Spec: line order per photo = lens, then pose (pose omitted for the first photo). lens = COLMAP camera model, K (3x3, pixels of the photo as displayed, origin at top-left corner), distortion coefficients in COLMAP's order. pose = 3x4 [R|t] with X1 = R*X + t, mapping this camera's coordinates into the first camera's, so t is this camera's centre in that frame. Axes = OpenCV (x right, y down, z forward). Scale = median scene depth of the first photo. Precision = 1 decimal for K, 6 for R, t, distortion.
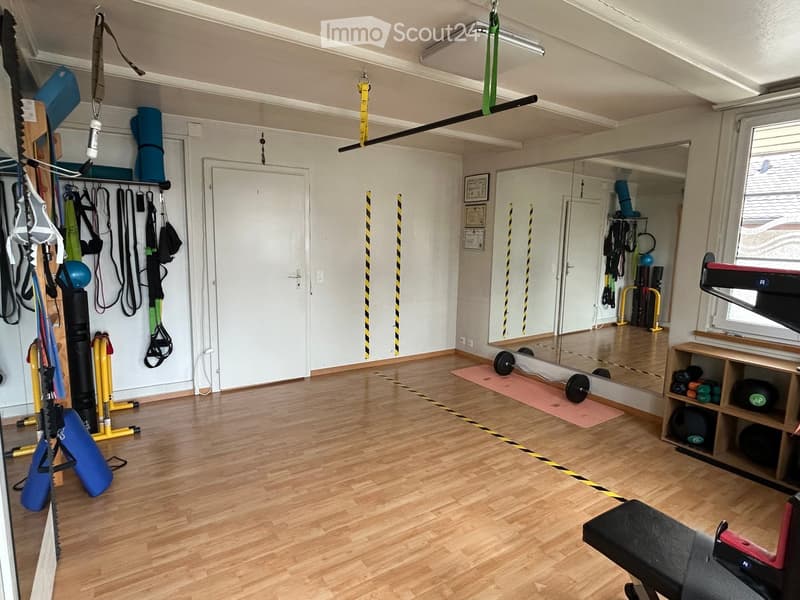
lens RADIAL K [[457.6, 0, 400.0], [0, 457.6, 300.0], [0, 0, 1]] dist [-0.002637, -0.000588]
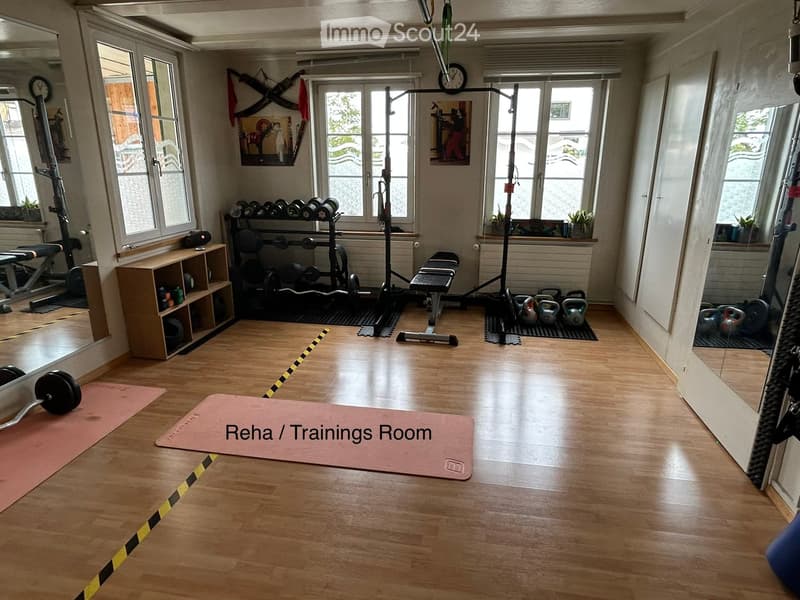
lens RADIAL K [[457.6, 0, 400.0], [0, 457.6, 300.0], [0, 0, 1]] dist [-0.002637, -0.000588]
pose [[-0.731348, -0.221225, 0.645128, -0.482618], [0.075840, 0.913681, 0.399293, -0.203913], [-0.677775, 0.340948, -0.651441, 1.378930]]
